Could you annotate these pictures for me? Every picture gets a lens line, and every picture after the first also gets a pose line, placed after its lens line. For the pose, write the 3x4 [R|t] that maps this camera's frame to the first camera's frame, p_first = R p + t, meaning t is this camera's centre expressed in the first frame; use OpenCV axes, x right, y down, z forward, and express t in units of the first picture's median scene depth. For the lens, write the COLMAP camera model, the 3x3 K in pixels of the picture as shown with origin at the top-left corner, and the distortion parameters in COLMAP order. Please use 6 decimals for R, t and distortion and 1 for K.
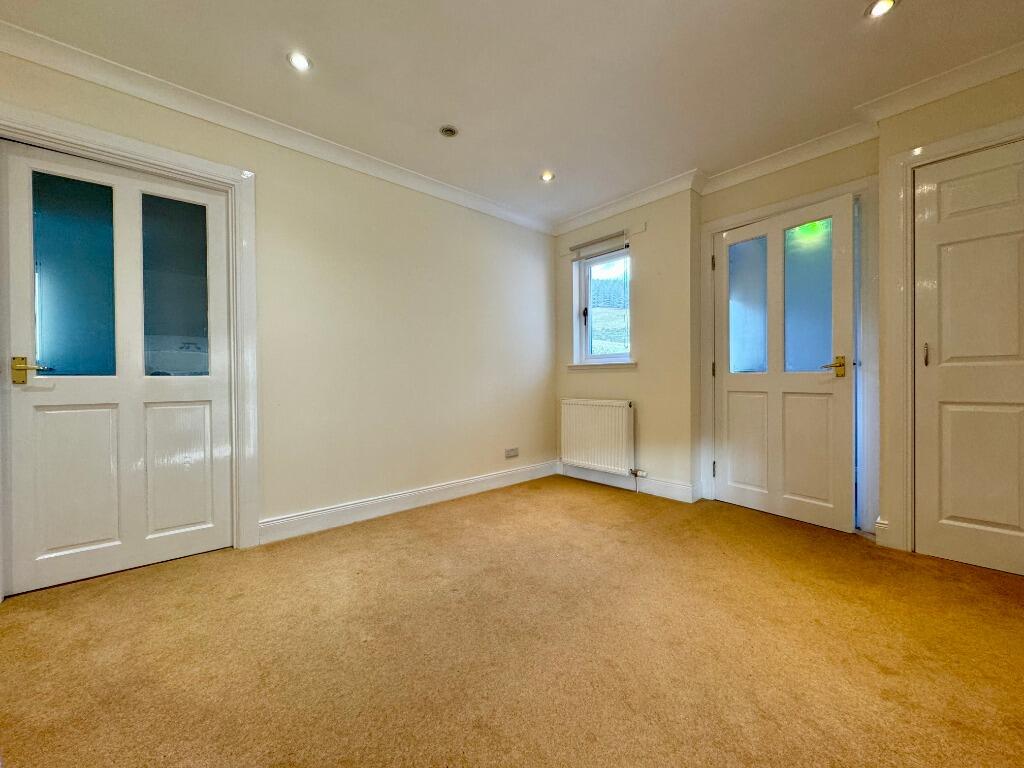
lens RADIAL K [[406.9, 0, 512.0], [0, 406.9, 384.0], [0, 0, 1]] dist [-0.000112, -0.000081]
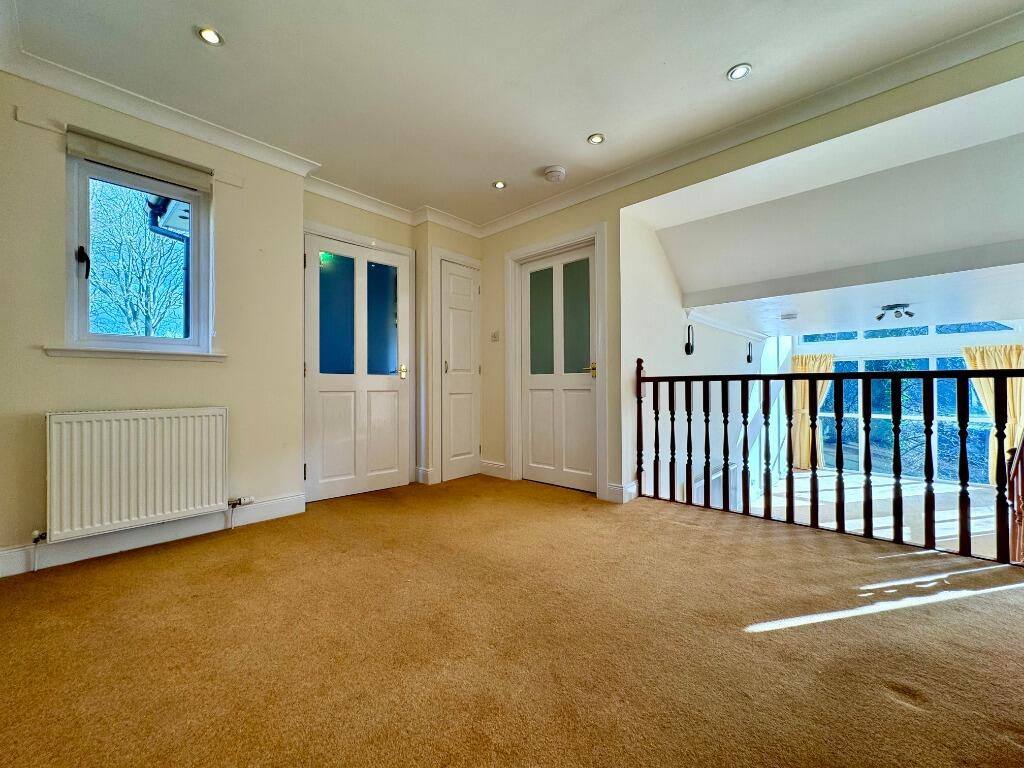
lens RADIAL K [[406.9, 0, 512.0], [0, 406.9, 384.0], [0, 0, 1]] dist [-0.000112, -0.000081]
pose [[-0.086975, 0.012239, 0.996135, -0.580548], [0.014235, 0.999838, -0.011042, 0.018113], [-0.996109, 0.013220, -0.087135, 0.653310]]
